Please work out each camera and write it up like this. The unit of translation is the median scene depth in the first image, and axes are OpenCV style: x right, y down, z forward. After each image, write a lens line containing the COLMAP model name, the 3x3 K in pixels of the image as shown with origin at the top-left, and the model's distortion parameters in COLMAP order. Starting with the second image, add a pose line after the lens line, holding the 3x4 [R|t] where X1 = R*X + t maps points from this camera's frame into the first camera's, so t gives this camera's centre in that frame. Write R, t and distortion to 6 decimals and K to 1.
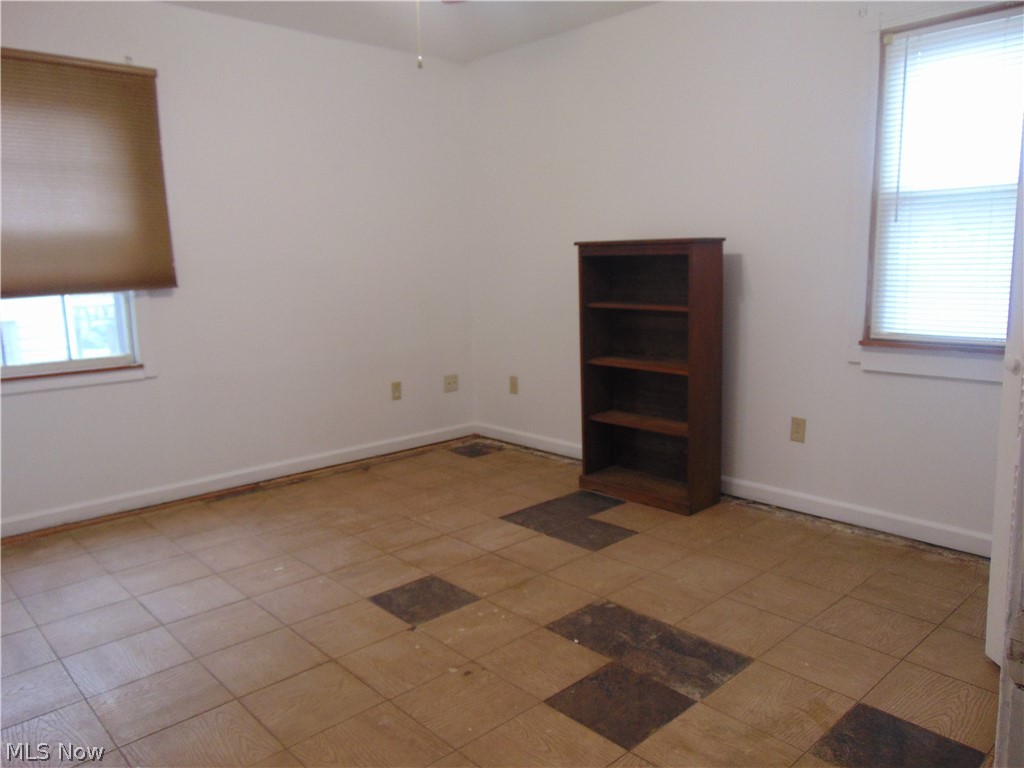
lens RADIAL K [[753.6, 0, 513.8], [0, 753.6, 379.5], [0, 0, 1]] dist [-0.041292, 0.075975]
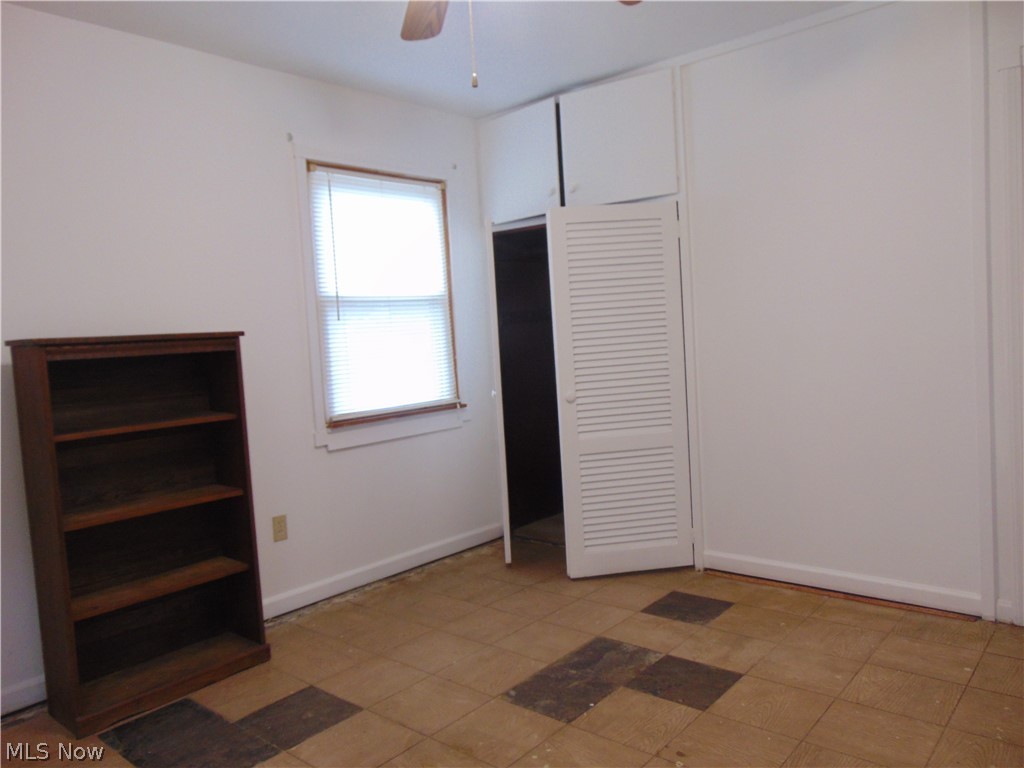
lens RADIAL K [[753.6, 0, 513.8], [0, 753.6, 379.5], [0, 0, 1]] dist [-0.041292, 0.075975]
pose [[-0.102285, -0.034254, 0.994165, -0.712136], [0.218123, 0.974313, 0.056011, -0.126834], [-0.970546, 0.222579, -0.092186, 0.869716]]
